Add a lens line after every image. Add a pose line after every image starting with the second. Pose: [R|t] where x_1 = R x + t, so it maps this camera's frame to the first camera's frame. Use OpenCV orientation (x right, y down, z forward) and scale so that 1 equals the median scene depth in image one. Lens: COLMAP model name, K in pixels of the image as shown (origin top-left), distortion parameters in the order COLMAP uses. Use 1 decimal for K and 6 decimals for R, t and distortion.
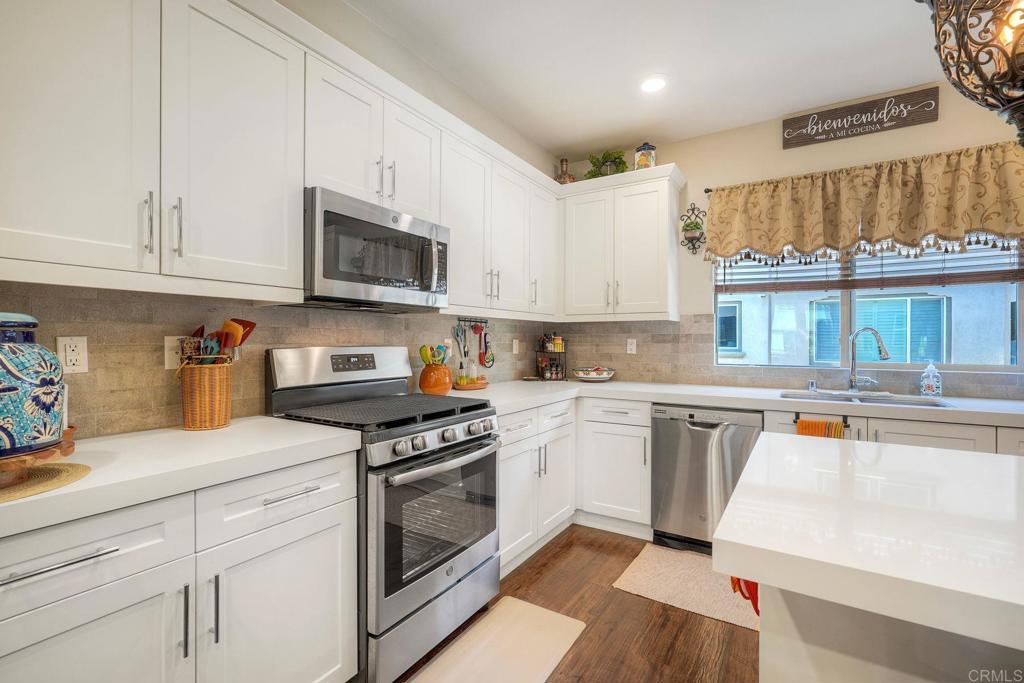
lens RADIAL K [[457.9, 0, 515.0], [0, 457.9, 340.7], [0, 0, 1]] dist [-0.004984, 0.000468]
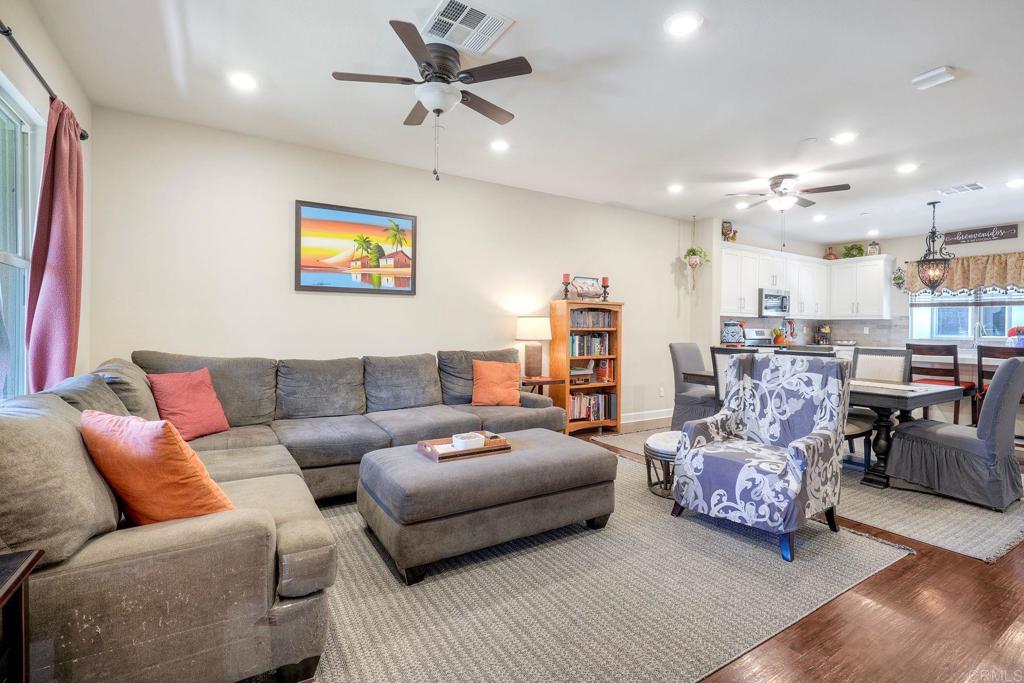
lens RADIAL K [[465.7, 0, 515.1], [0, 465.7, 331.7], [0, 0, 1]] dist [-0.004107, 0.001252]
pose [[0.901668, 0.009030, -0.432334, -0.378403], [-0.006960, 0.999955, 0.006371, 0.020365], [0.432372, -0.002736, 0.901691, -2.191427]]
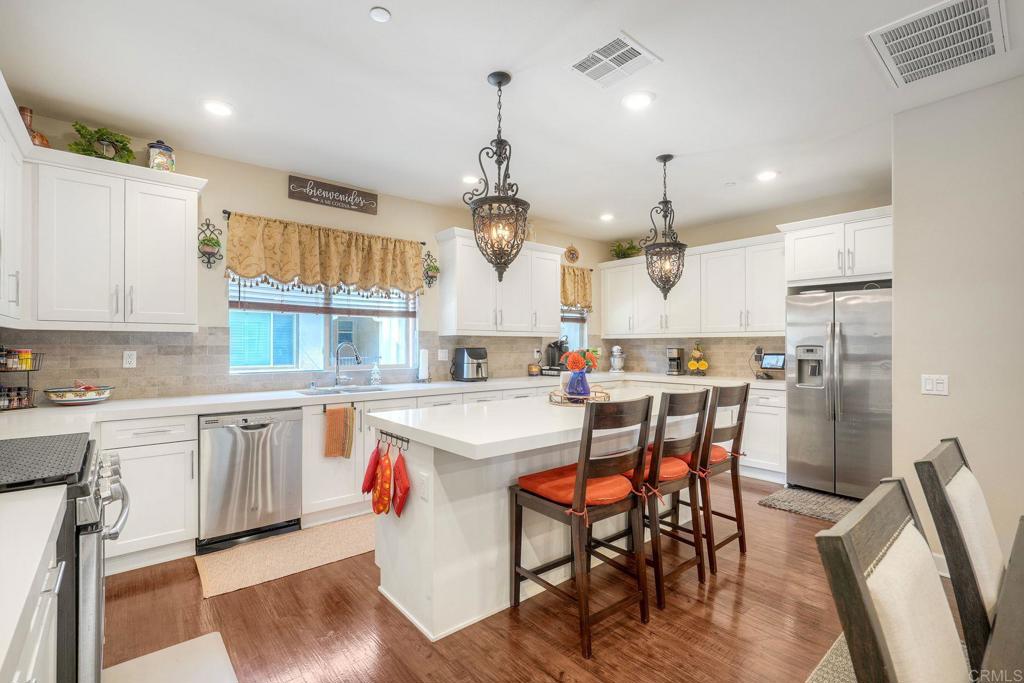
lens RADIAL K [[467.8, 0, 513.6], [0, 467.8, 342.6], [0, 0, 1]] dist [-0.014038, 0.006025]
pose [[0.297947, 0.004475, 0.954572, -0.470132], [0.002526, 0.999982, -0.005476, -0.016221], [-0.954579, 0.004042, 0.297930, 0.035980]]
